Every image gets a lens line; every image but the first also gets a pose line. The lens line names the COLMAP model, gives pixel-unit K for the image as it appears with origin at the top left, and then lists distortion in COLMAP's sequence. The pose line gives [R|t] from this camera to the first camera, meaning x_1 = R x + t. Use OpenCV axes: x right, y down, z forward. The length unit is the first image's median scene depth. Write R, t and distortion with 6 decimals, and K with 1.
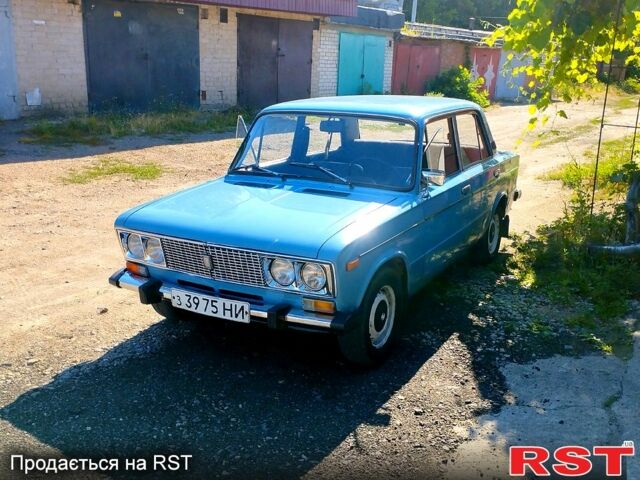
lens RADIAL K [[676.3, 0, 320.0], [0, 676.3, 240.0], [0, 0, 1]] dist [0.047718, 0.005664]
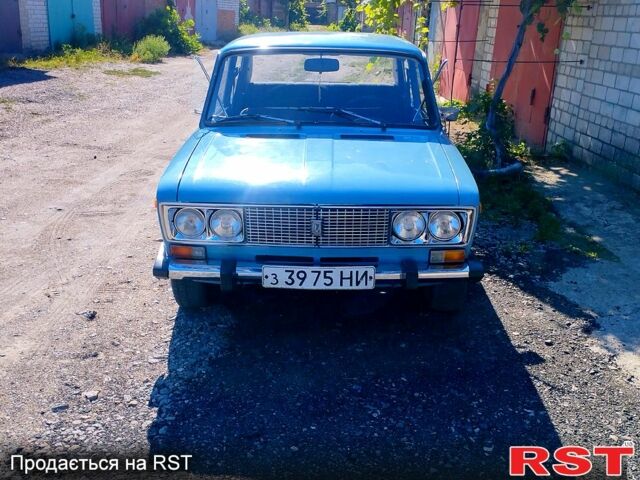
lens RADIAL K [[676.3, 0, 320.0], [0, 676.3, 240.0], [0, 0, 1]] dist [0.047718, 0.005664]
pose [[0.873828, -0.149581, 0.462656, -0.554792], [0.114689, 0.988065, 0.102835, -0.038559], [-0.472516, -0.036799, 0.880554, 0.250951]]
